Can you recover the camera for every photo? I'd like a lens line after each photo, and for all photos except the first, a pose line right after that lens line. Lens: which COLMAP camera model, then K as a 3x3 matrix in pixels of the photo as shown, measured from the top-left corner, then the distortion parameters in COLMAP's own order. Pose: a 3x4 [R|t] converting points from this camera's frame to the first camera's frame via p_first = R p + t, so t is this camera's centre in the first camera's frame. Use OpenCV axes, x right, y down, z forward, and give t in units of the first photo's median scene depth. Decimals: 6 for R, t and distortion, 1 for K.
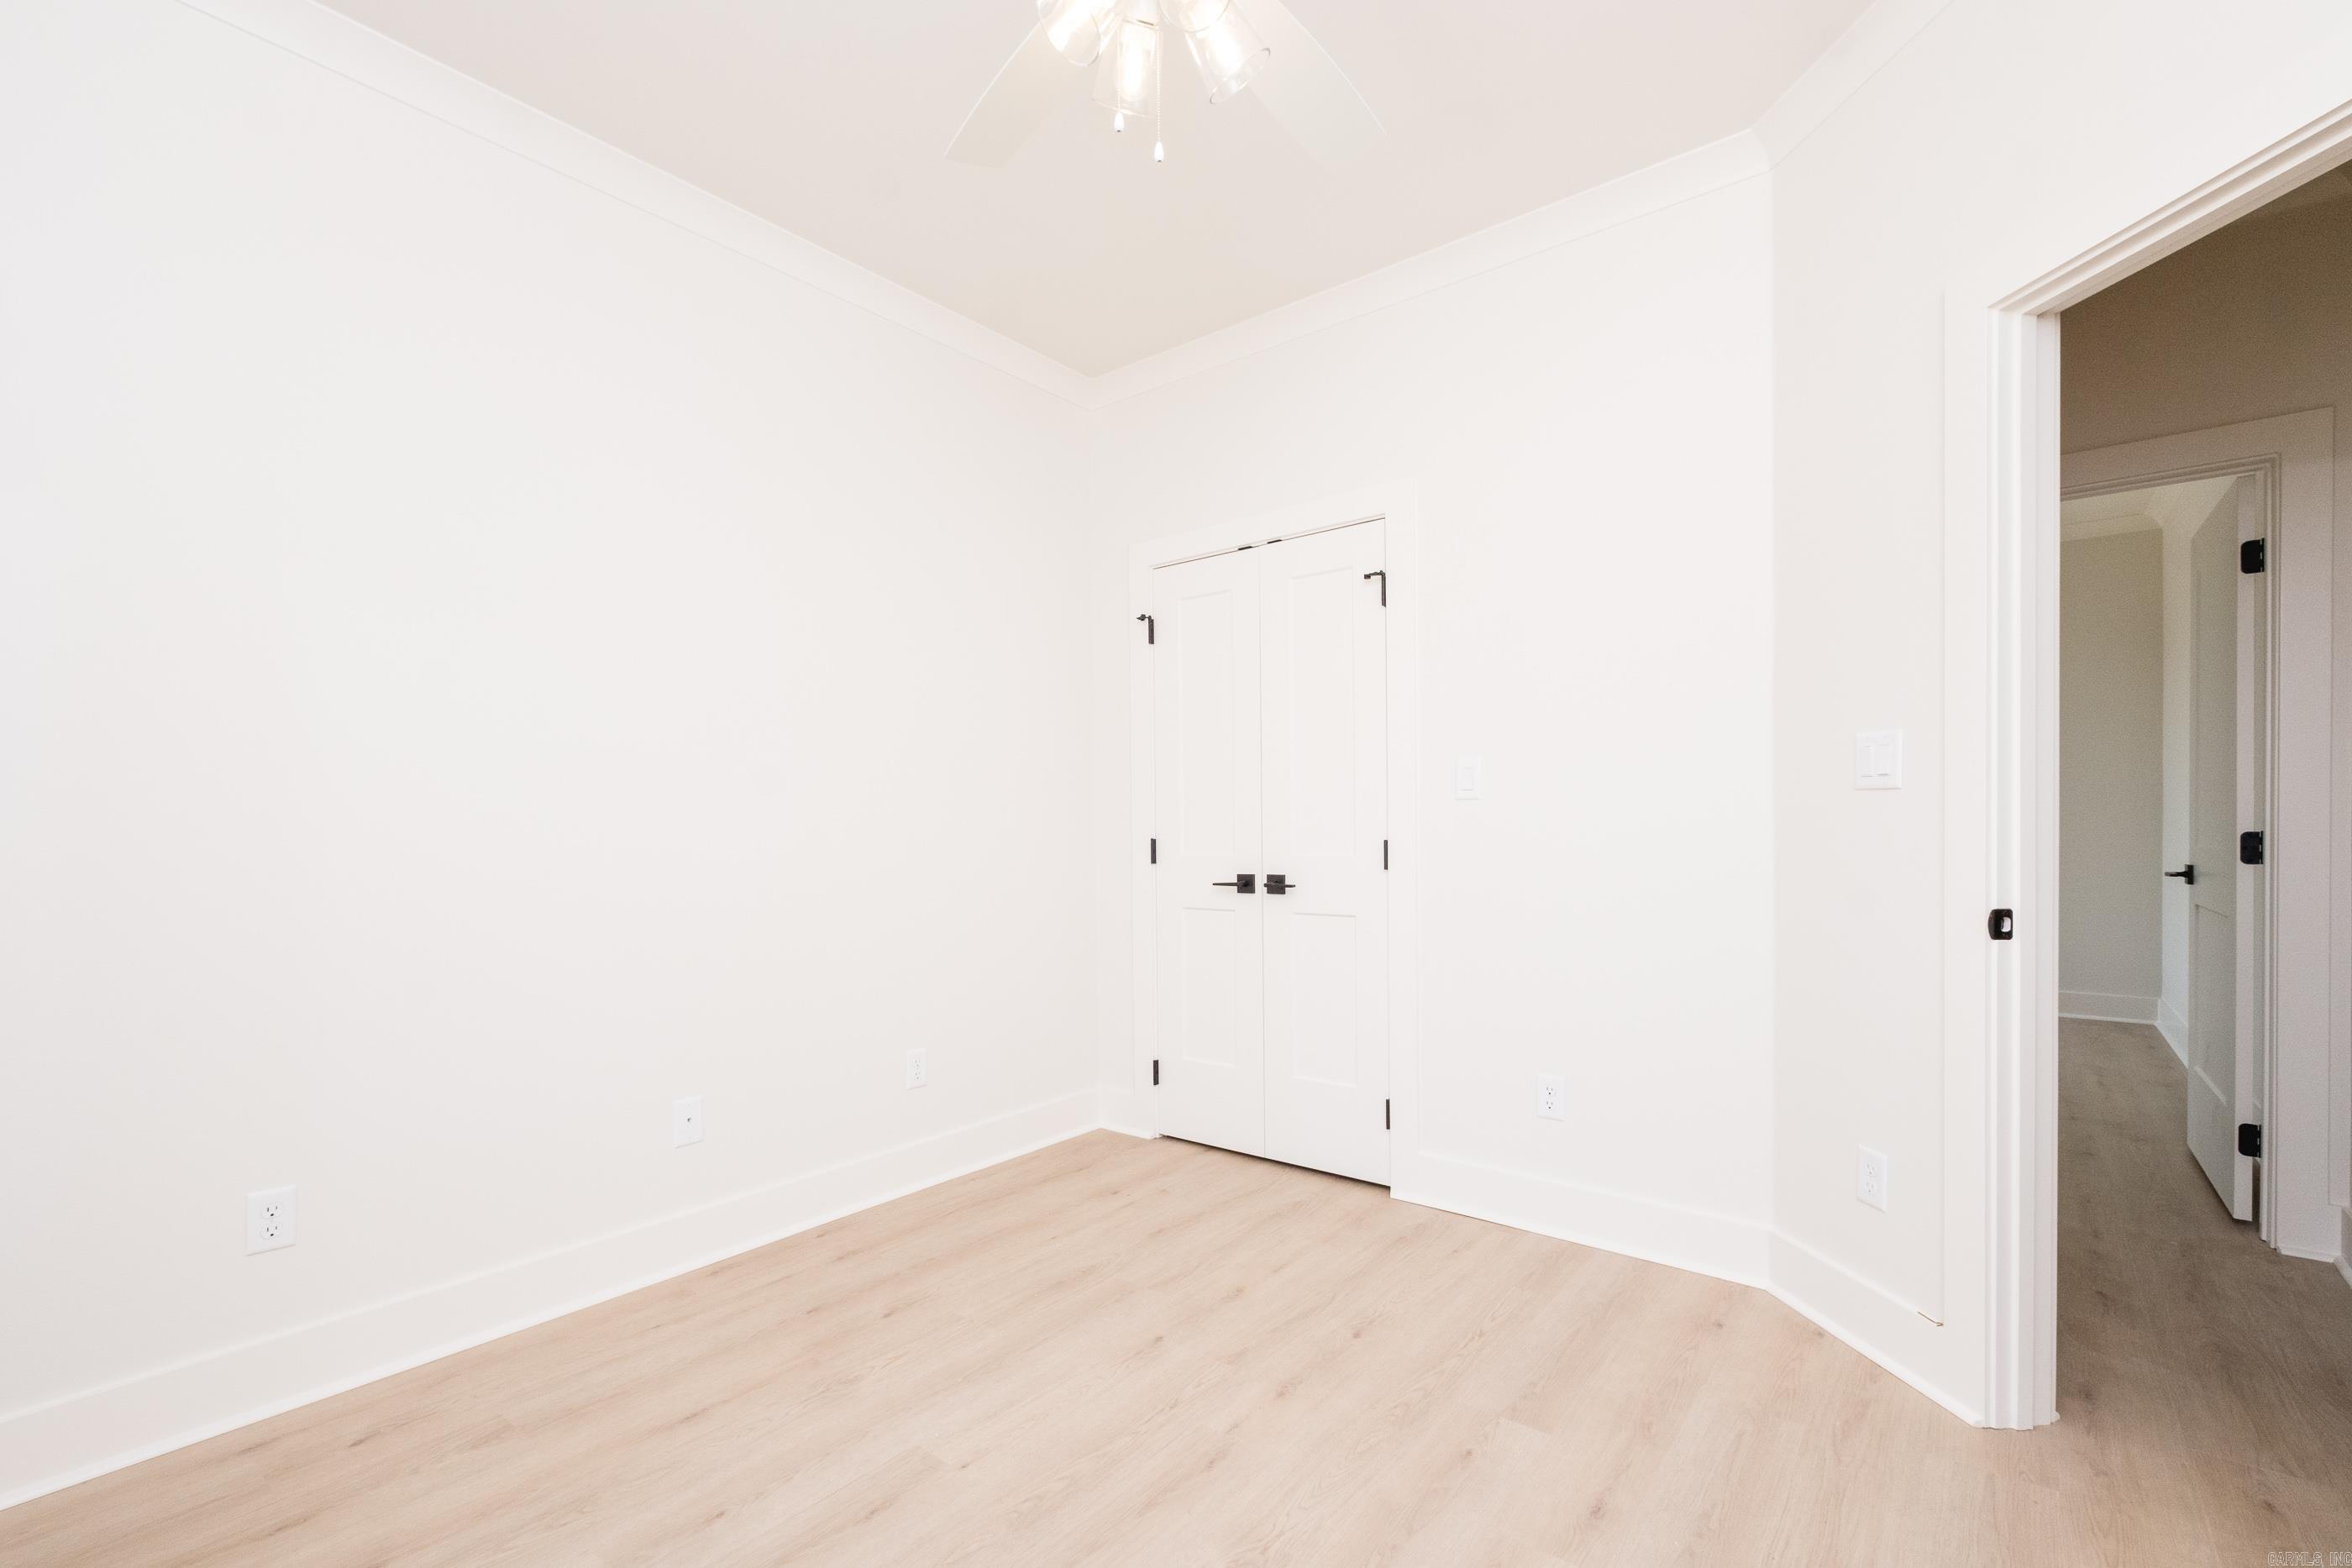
lens RADIAL K [[997.2, 0, 1227.0], [0, 997.2, 836.3], [0, 0, 1]] dist [-0.001183, -0.000403]
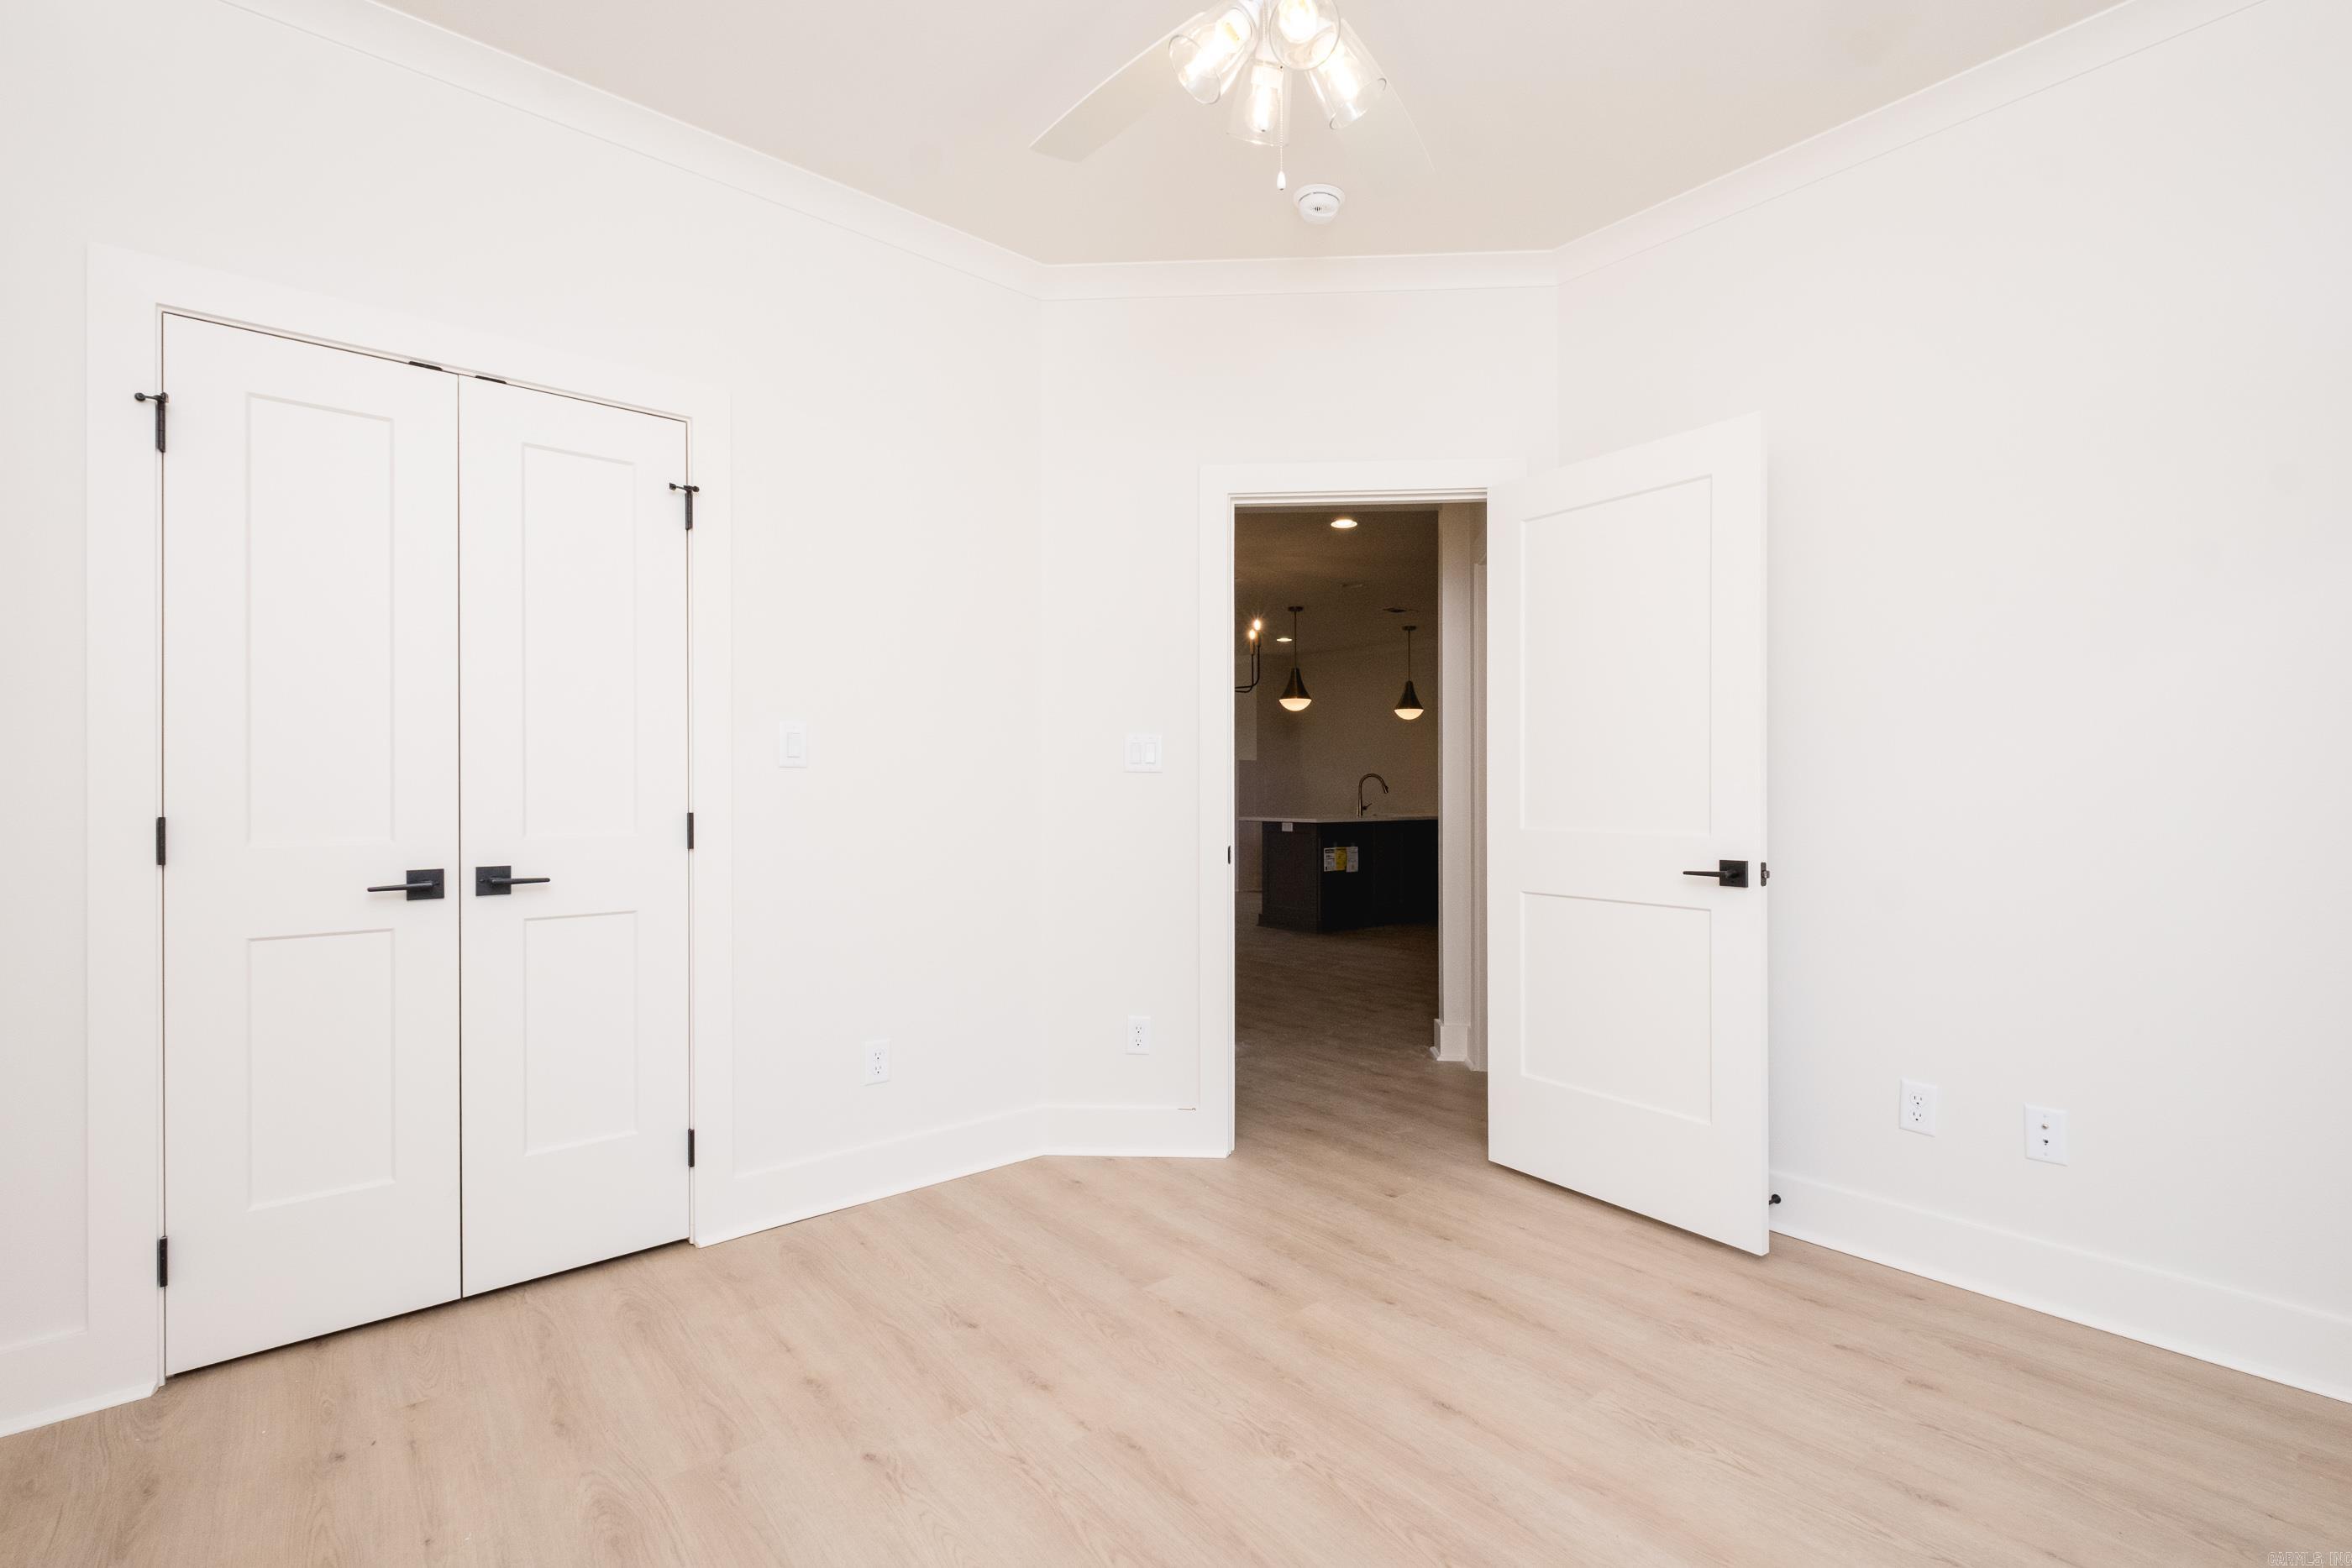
lens RADIAL K [[1019.7, 0, 1178.9], [0, 1019.7, 803.8], [0, 0, 1]] dist [-0.000845, -0.000678]
pose [[0.229814, -0.002589, 0.973231, -0.724148], [0.016474, 0.999864, -0.001230, 0.005929], [-0.973095, 0.016316, 0.229826, 0.540472]]
